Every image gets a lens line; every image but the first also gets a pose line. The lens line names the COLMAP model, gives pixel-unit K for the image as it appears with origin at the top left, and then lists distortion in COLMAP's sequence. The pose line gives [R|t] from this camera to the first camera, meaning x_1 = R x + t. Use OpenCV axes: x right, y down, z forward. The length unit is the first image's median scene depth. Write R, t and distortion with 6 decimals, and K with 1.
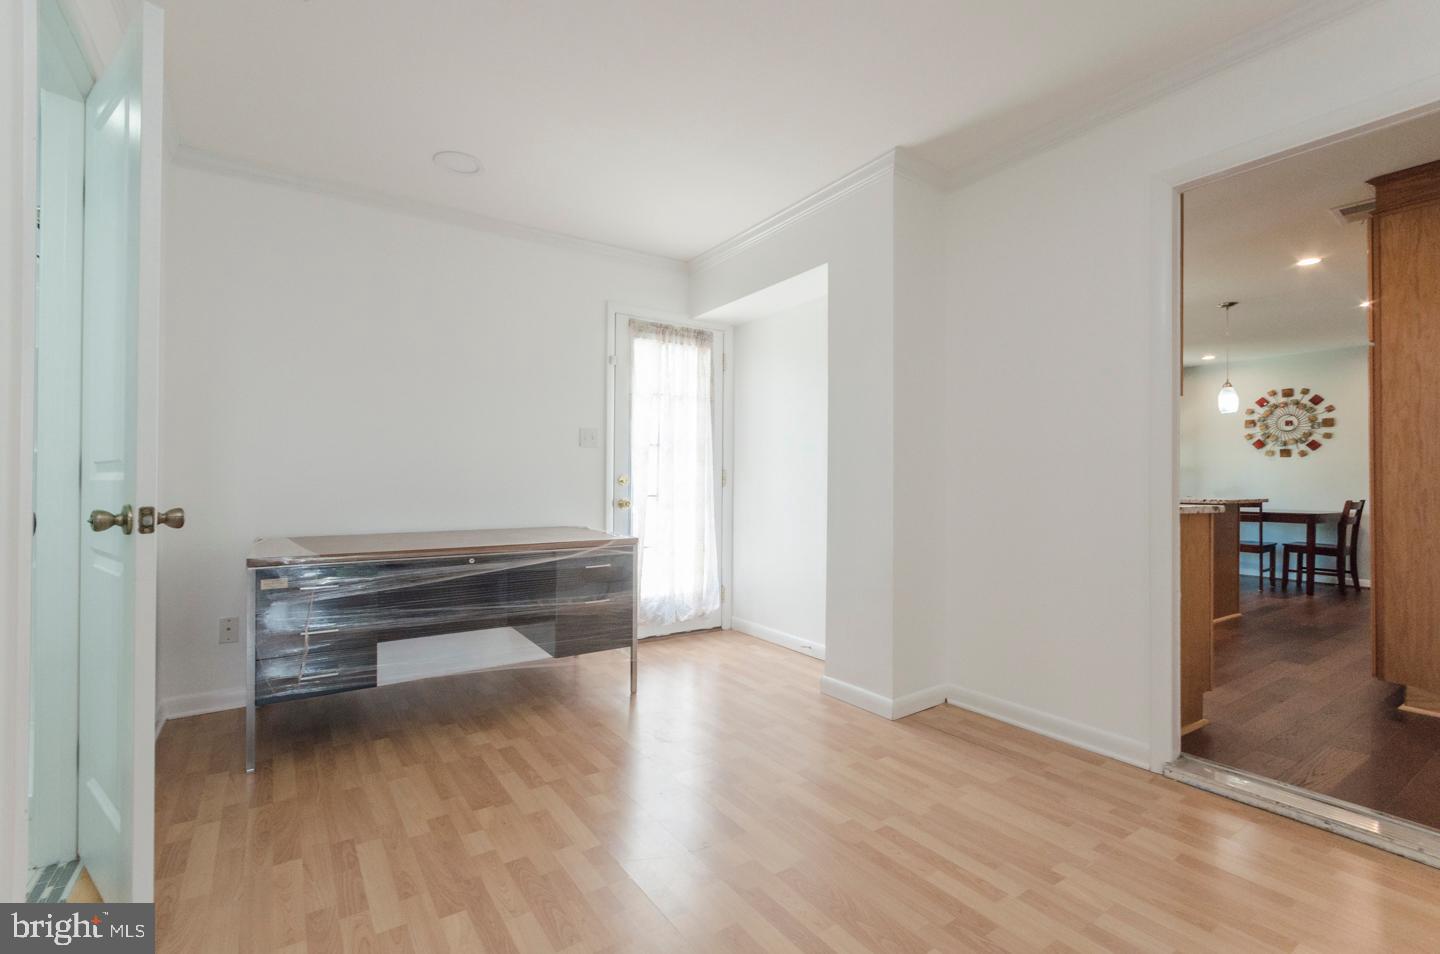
lens RADIAL K [[634.1, 0, 724.3], [0, 634.1, 480.3], [0, 0, 1]] dist [0.004063, 0.000277]
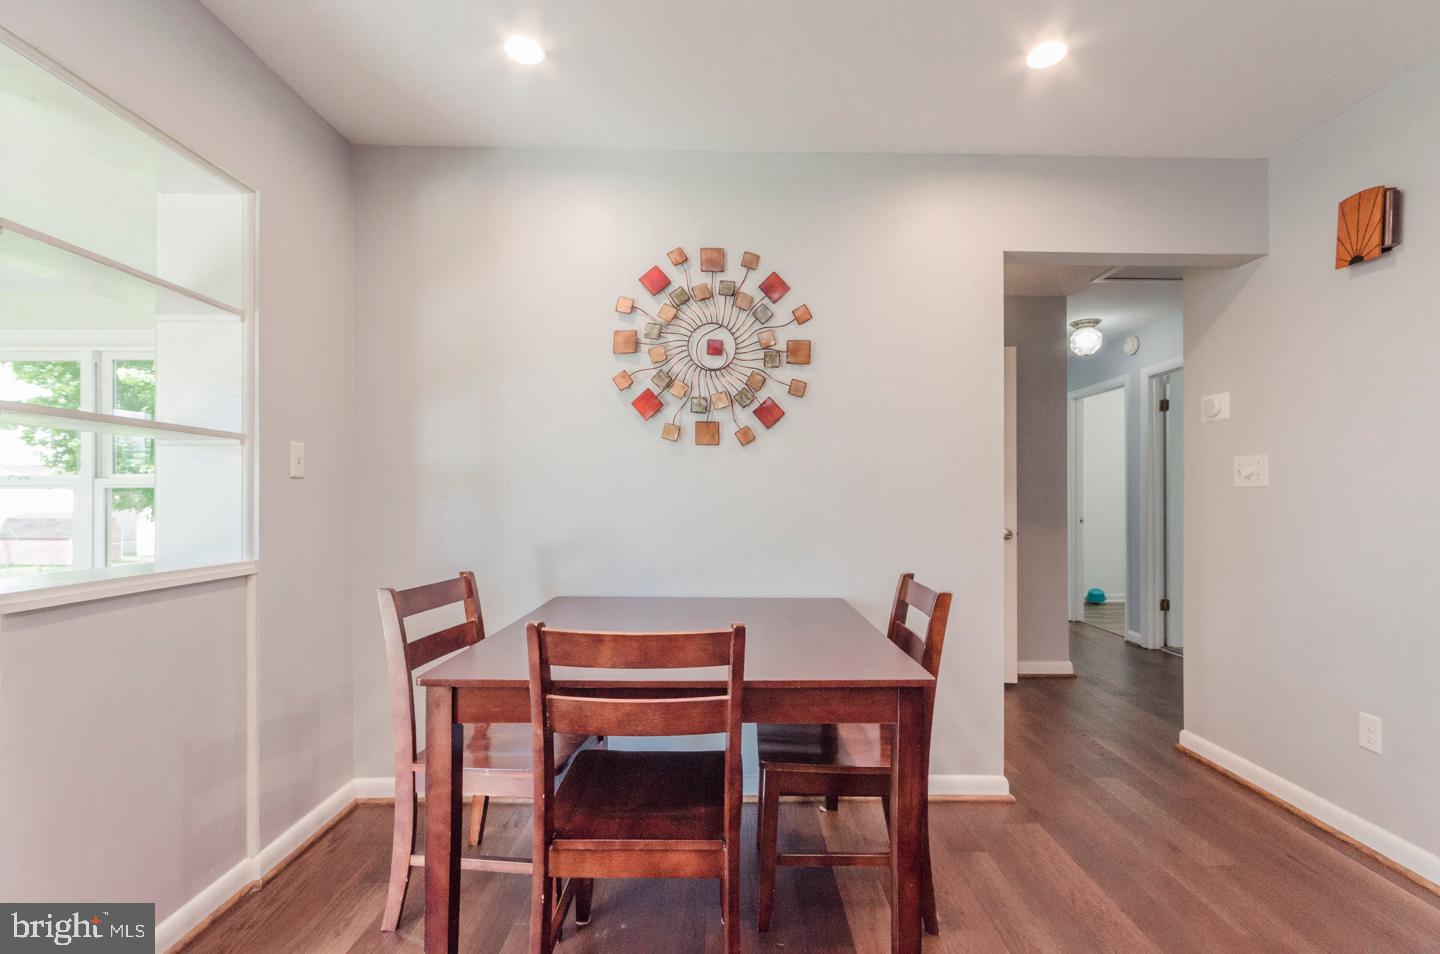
lens RADIAL K [[634.1, 0, 725.4], [0, 634.1, 491.1], [0, 0, 1]] dist [0.004063, 0.000277]
pose [[0.558886, 0.000358, 0.829245, 0.602829], [-0.005638, 0.999978, 0.003369, -0.012584], [-0.829225, -0.006558, 0.558876, 0.800879]]
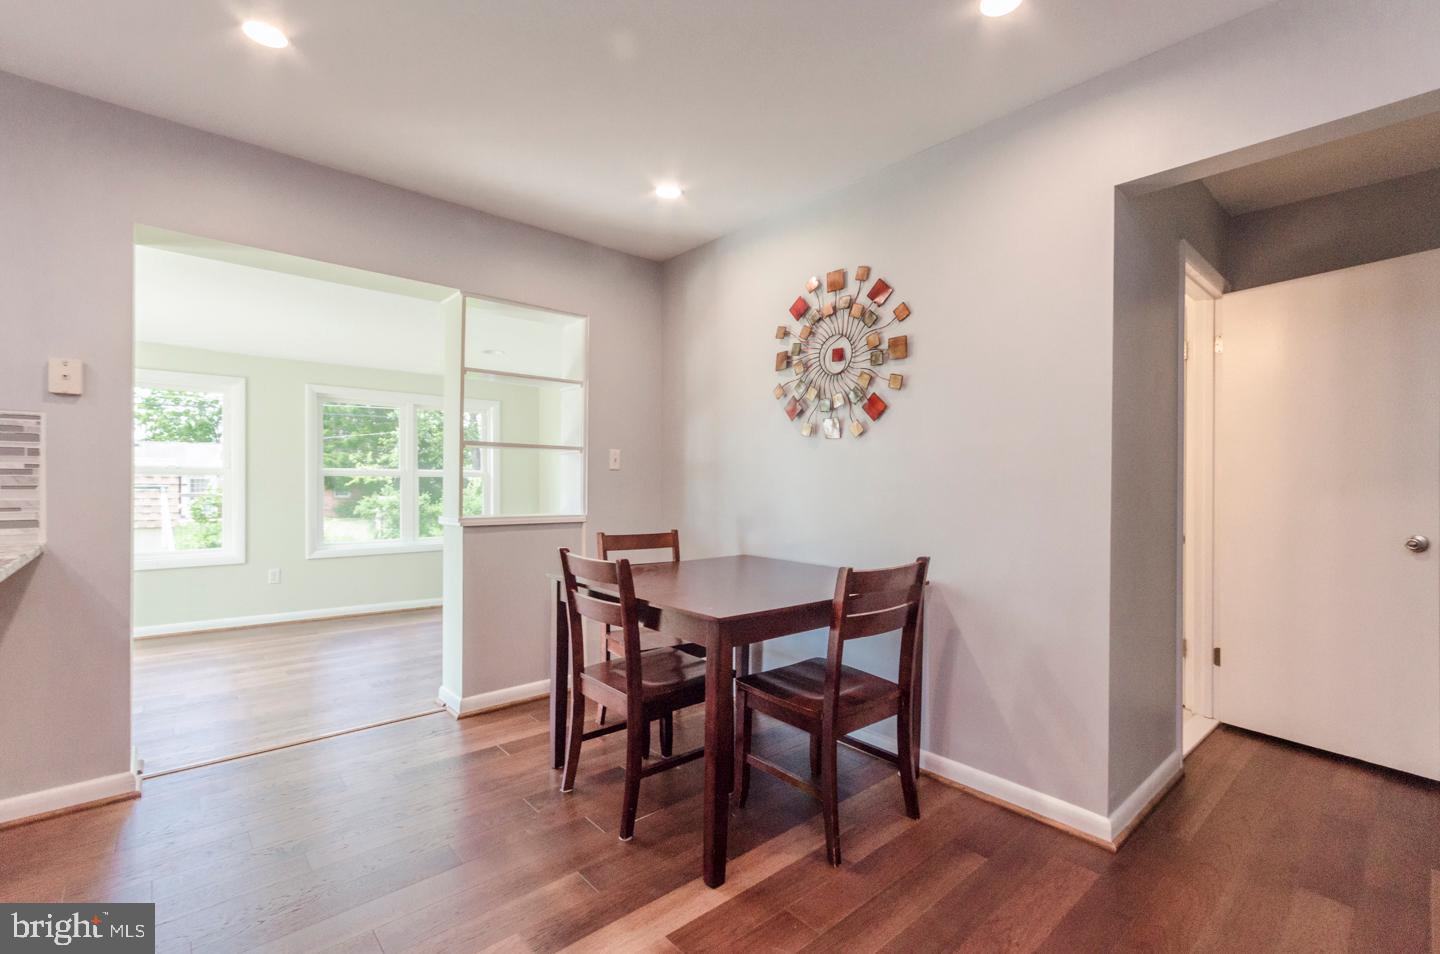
lens RADIAL K [[634.1, 0, 716.5], [0, 634.1, 473.1], [0, 0, 1]] dist [0.004063, 0.000277]
pose [[0.993781, -0.001630, 0.111339, 0.764042], [0.001595, 0.999999, 0.000404, -0.014048], [-0.111339, -0.000224, 0.993782, 0.603053]]
